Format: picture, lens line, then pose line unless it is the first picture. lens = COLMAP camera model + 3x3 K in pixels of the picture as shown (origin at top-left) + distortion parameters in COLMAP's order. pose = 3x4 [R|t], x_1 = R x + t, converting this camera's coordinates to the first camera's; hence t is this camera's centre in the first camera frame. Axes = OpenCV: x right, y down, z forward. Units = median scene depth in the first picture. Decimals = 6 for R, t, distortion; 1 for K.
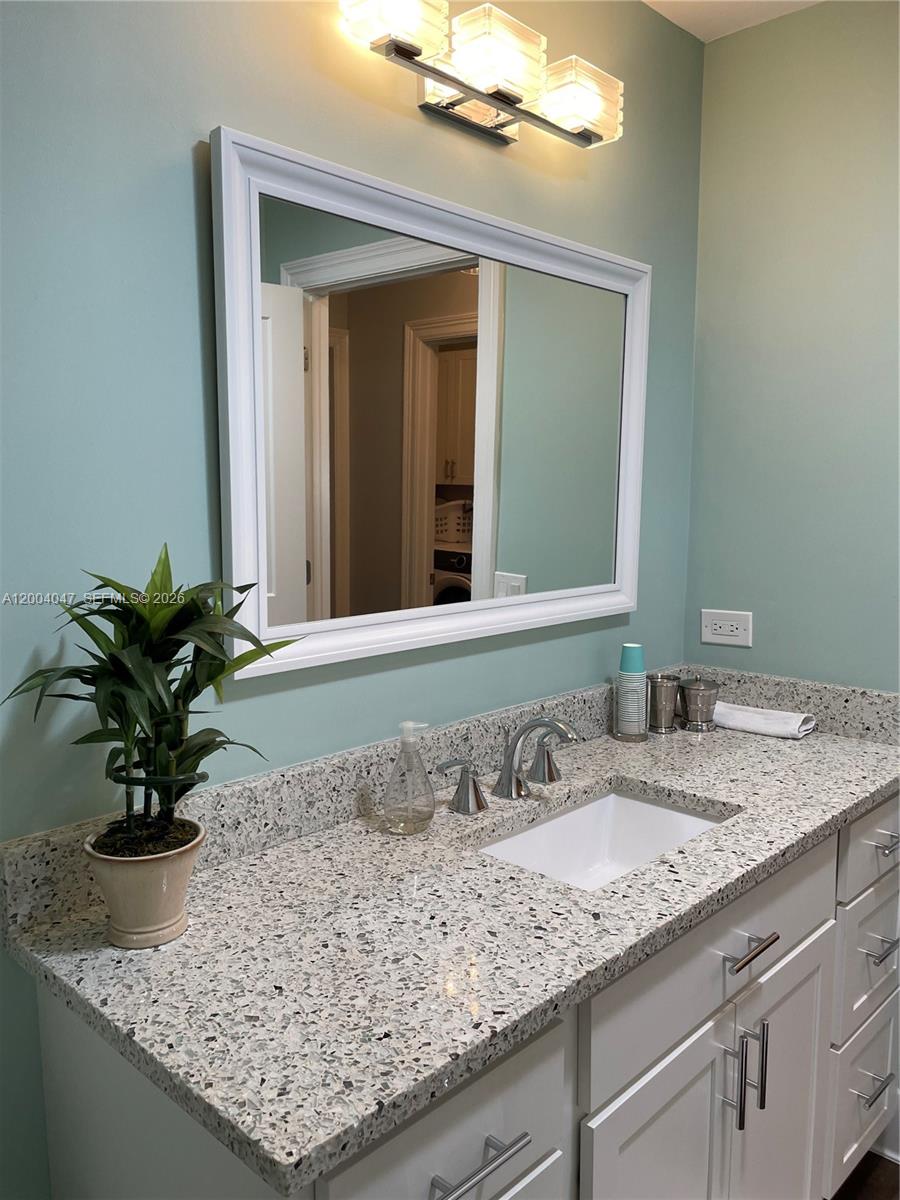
lens RADIAL K [[916.0, 0, 459.0], [0, 916.0, 609.9], [0, 0, 1]] dist [0.084334, -0.102747]
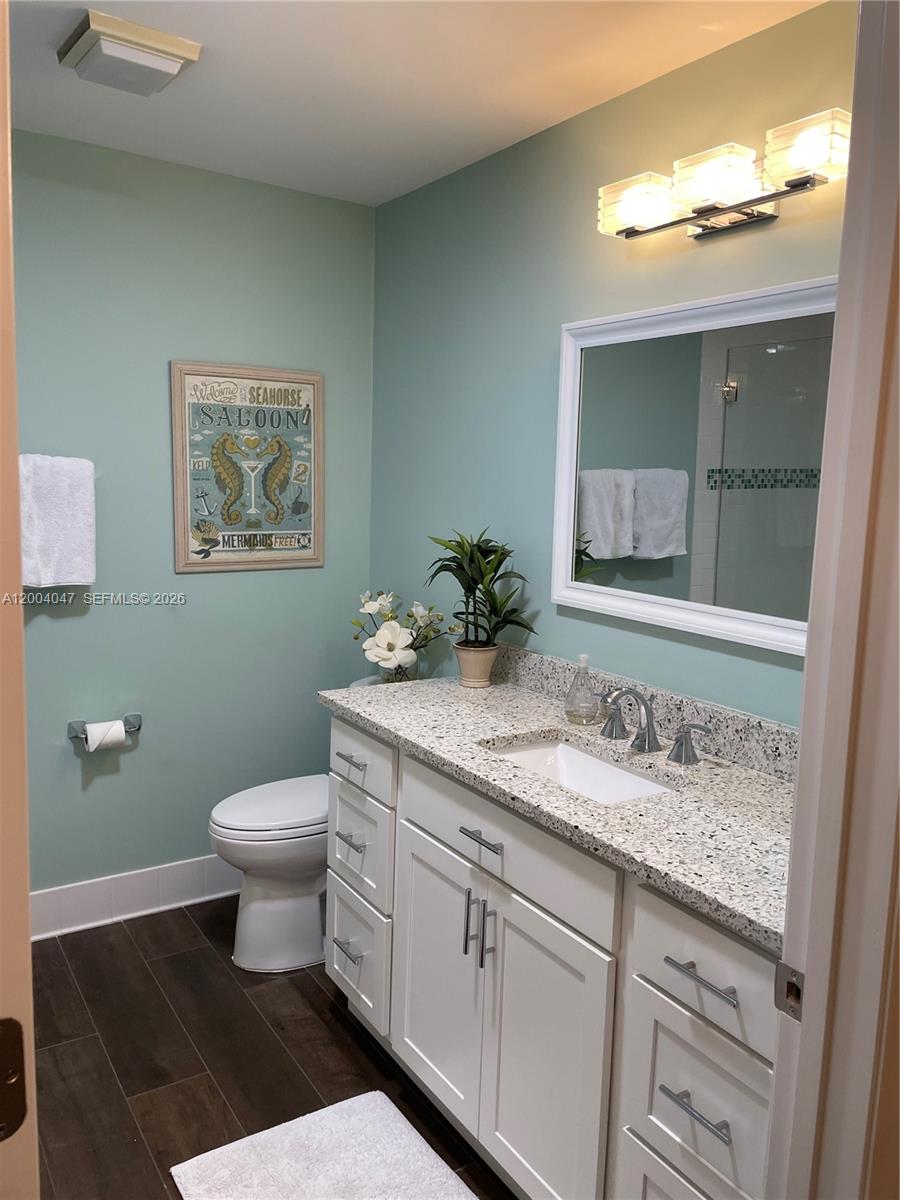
lens RADIAL K [[916.0, 0, 456.2], [0, 916.0, 595.1], [0, 0, 1]] dist [0.084334, -0.102747]
pose [[-0.231625, 0.121446, -0.965195, 1.511216], [-0.161033, 0.973702, 0.161161, -0.196959], [0.959384, 0.192757, -0.205977, 1.094648]]
